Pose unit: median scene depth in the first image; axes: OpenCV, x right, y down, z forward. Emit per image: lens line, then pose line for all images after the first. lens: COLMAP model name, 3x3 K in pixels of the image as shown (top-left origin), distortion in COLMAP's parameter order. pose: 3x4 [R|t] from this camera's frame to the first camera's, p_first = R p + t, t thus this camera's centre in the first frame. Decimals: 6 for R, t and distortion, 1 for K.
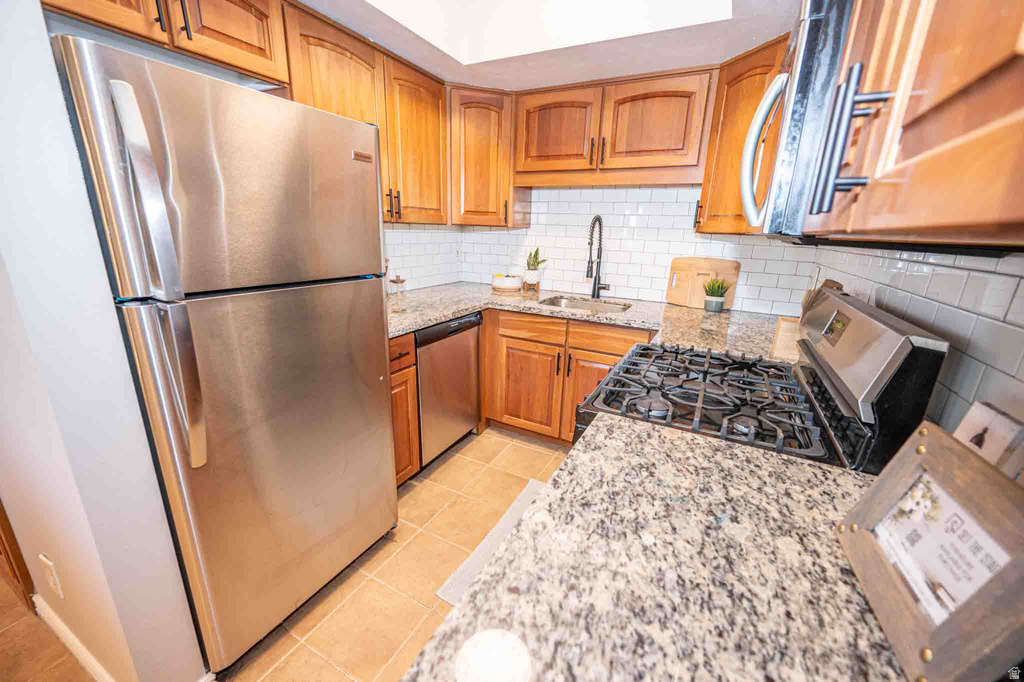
lens RADIAL K [[400.0, 0, 508.6], [0, 400.0, 341.3], [0, 0, 1]] dist [-0.002671, -0.000157]
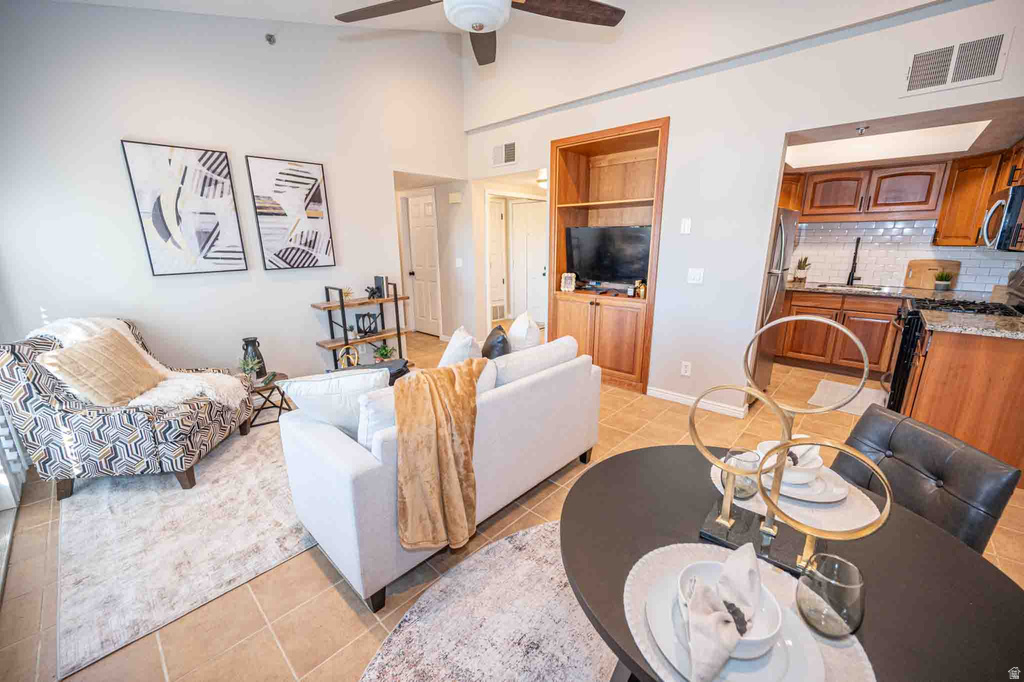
lens RADIAL K [[400.0, 0, 508.6], [0, 400.0, 341.3], [0, 0, 1]] dist [-0.002671, -0.000157]
pose [[0.962061, 0.027260, -0.271471, -0.862101], [-0.033880, 0.999231, -0.019726, 0.256967], [0.270724, 0.028175, 0.962245, -1.222786]]
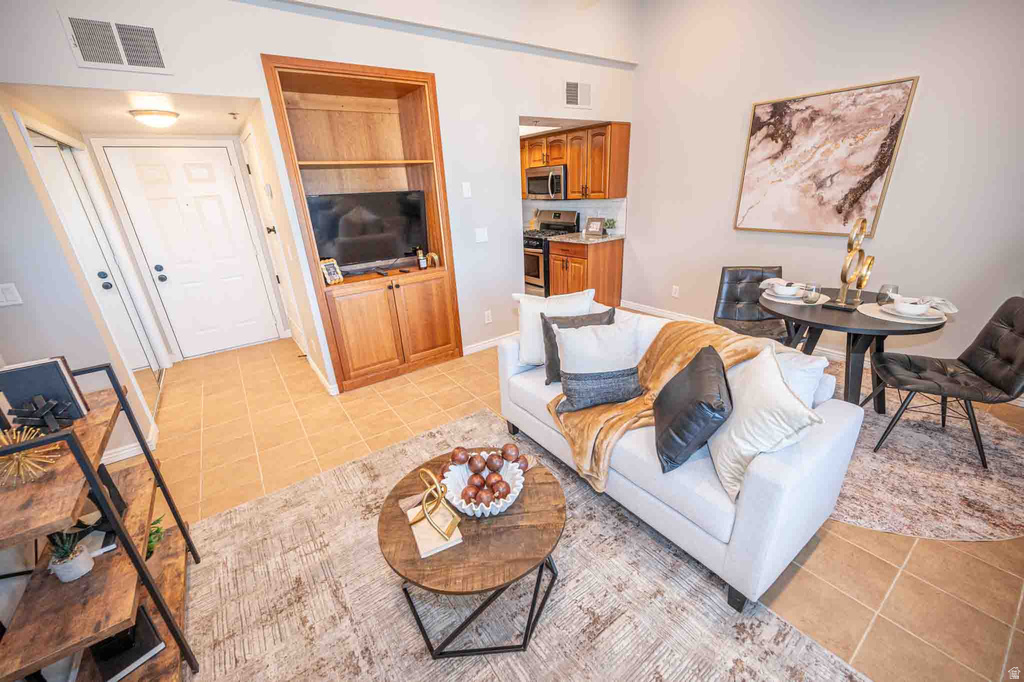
lens RADIAL K [[400.0, 0, 508.6], [0, 400.0, 341.3], [0, 0, 1]] dist [-0.002671, -0.000157]
pose [[0.454918, -0.376865, 0.806860, -2.093802], [0.308800, 0.916582, 0.254008, -0.024138], [-0.835280, 0.133605, 0.533345, -0.519662]]
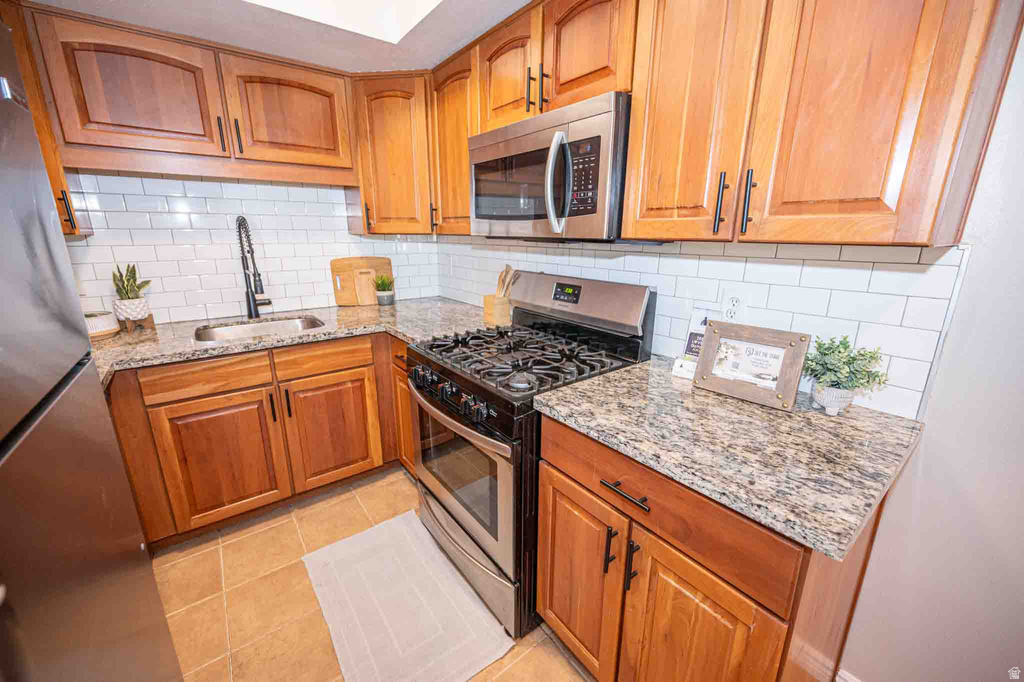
lens RADIAL K [[402.1, 0, 510.2], [0, 402.1, 338.0], [0, 0, 1]] dist [-0.001252, -0.000252]
pose [[0.424300, -0.263105, 0.866456, -0.342525], [0.256667, 0.952559, 0.163563, -0.086400], [-0.868385, 0.152991, 0.471701, 0.216620]]
